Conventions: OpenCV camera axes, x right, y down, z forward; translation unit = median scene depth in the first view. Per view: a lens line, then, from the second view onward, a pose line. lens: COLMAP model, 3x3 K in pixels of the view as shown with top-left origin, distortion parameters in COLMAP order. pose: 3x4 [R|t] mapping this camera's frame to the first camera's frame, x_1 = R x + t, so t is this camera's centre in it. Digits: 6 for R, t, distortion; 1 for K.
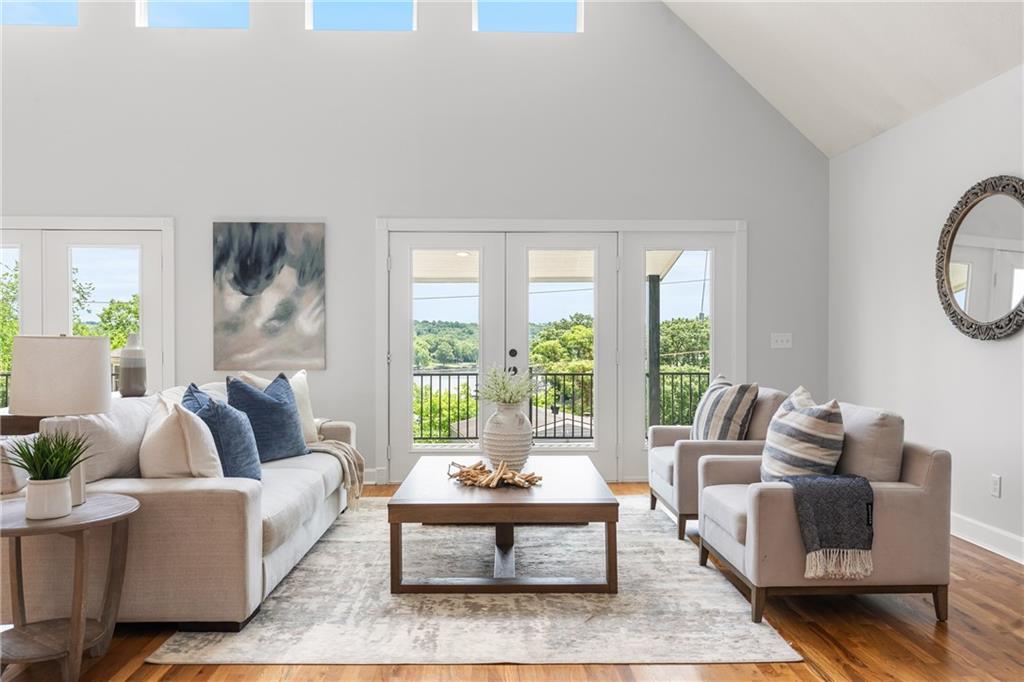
lens RADIAL K [[789.5, 0, 511.2], [0, 789.5, 336.6], [0, 0, 1]] dist [-0.006763, 0.008876]
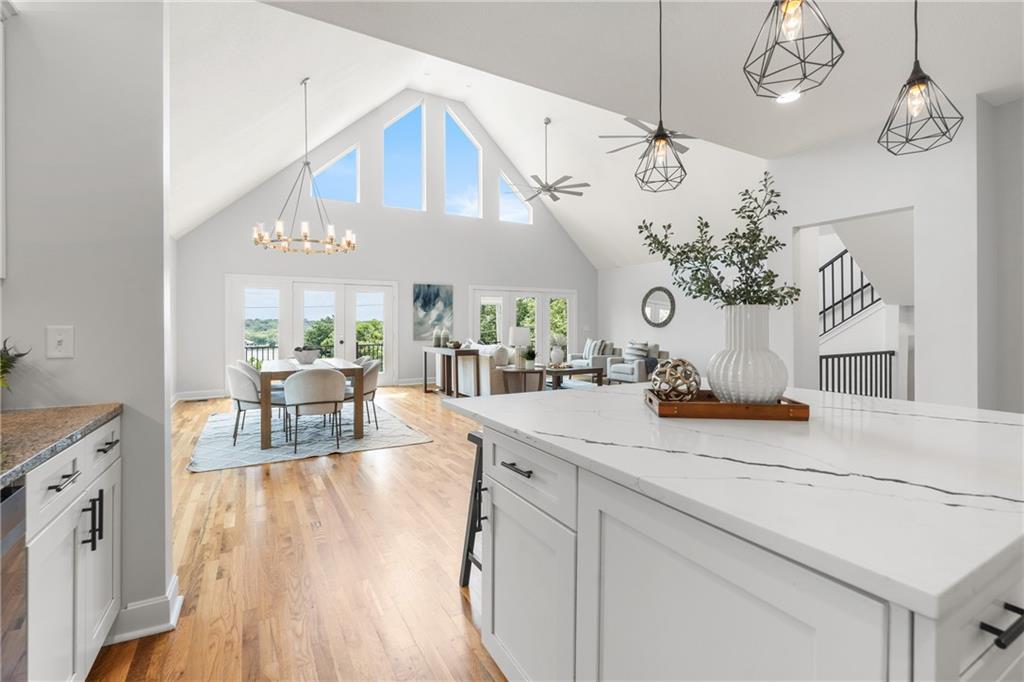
lens RADIAL K [[449.4, 0, 516.2], [0, 449.4, 324.3], [0, 0, 1]] dist [-0.007343, 0.001263]
pose [[0.884709, -0.000196, 0.466144, -0.997510], [0.004287, 0.999961, -0.007716, 0.003004], [-0.466124, 0.008825, 0.884675, -0.618889]]
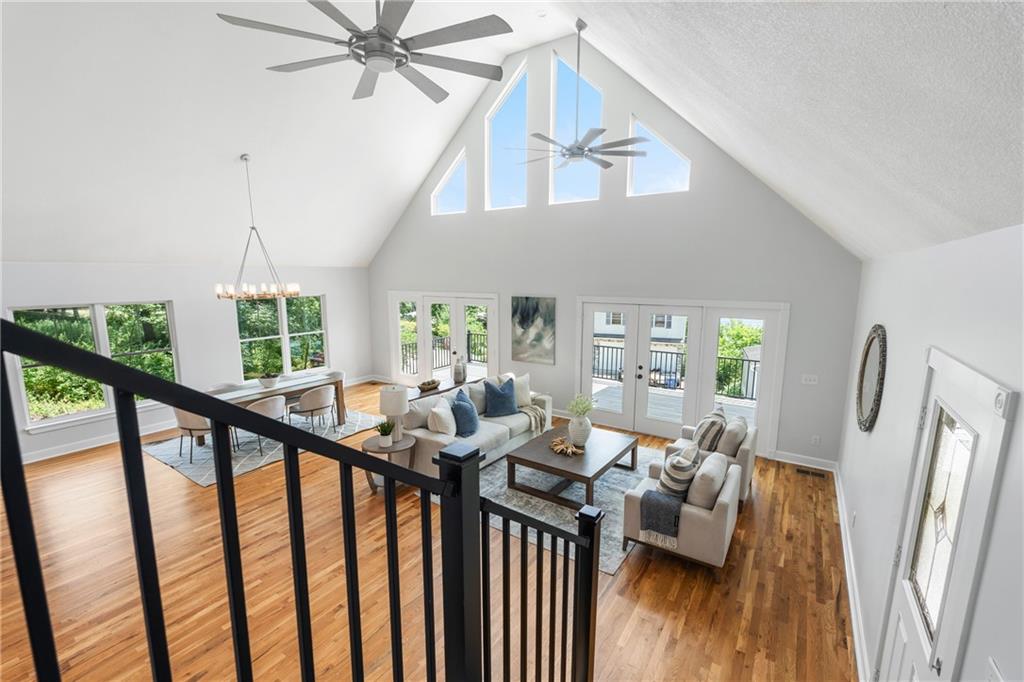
lens RADIAL K [[449.4, 0, 508.0], [0, 449.4, 338.6], [0, 0, 1]] dist [-0.007343, 0.001263]
pose [[0.807791, 0.085082, -0.583297, 0.496322], [-0.001853, 0.989890, 0.141822, -0.269851], [0.589466, -0.113482, 0.799782, -0.081093]]
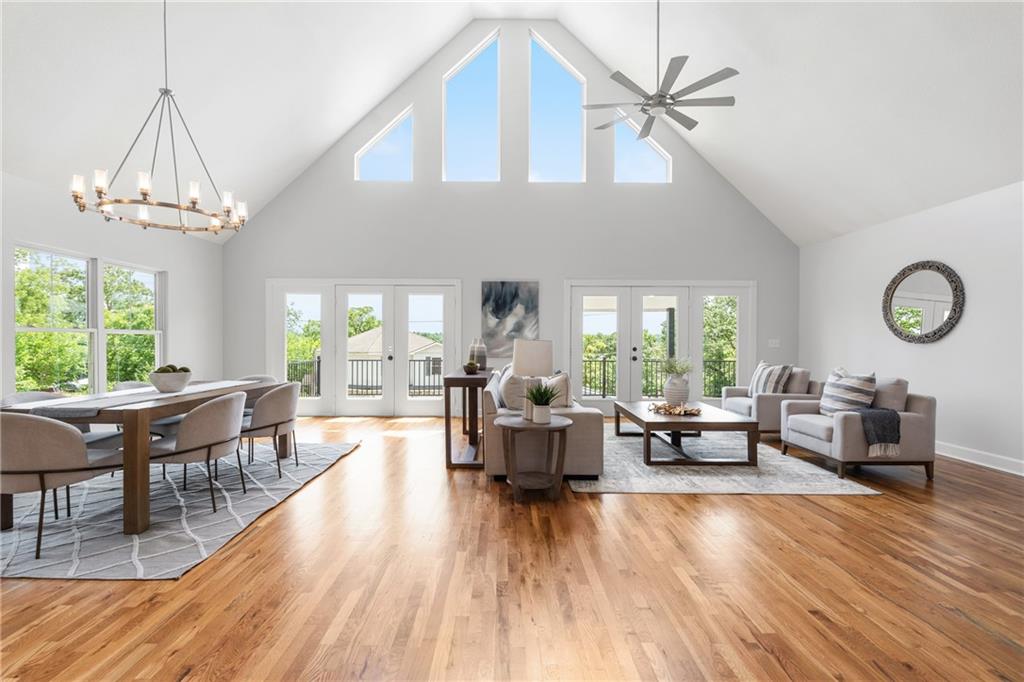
lens RADIAL K [[449.4, 0, 509.3], [0, 449.4, 341.7], [0, 0, 1]] dist [-0.007343, 0.001263]
pose [[0.999705, 0.003933, -0.023948, -0.365862], [-0.003906, 0.999992, 0.001183, 0.002529], [0.023953, -0.001089, 0.999712, -0.135306]]
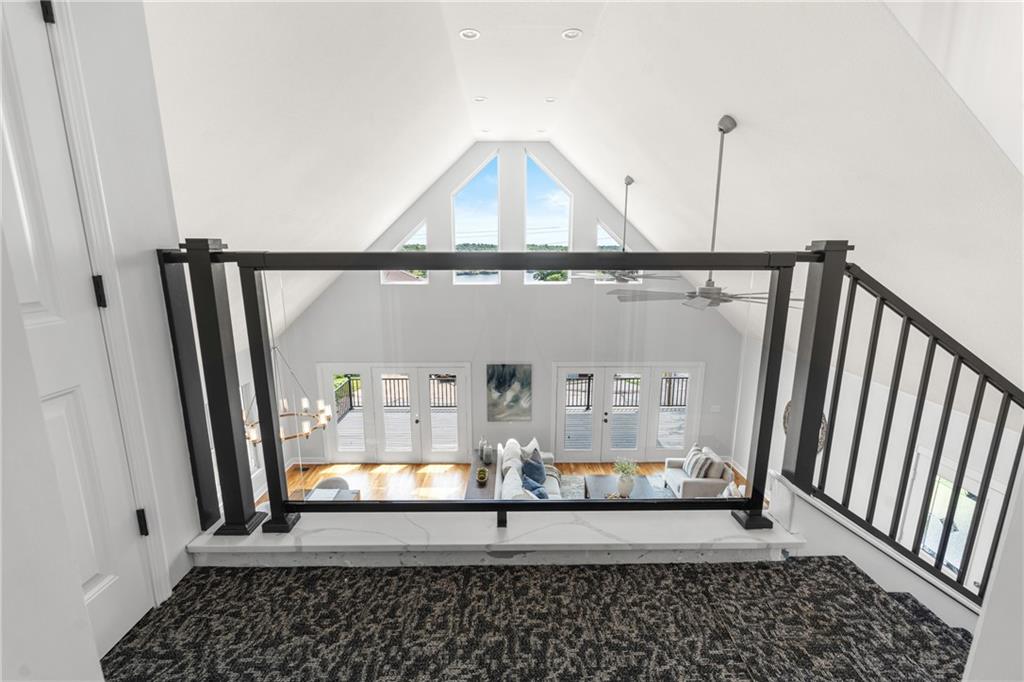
lens RADIAL K [[449.4, 0, 509.9], [0, 449.4, 342.7], [0, 0, 1]] dist [-0.007343, 0.001263]
pose [[0.999470, 0.006070, -0.031992, -0.337730], [0.000307, 0.980676, 0.195639, -0.627512], [0.032562, -0.195545, 0.980154, -0.459502]]
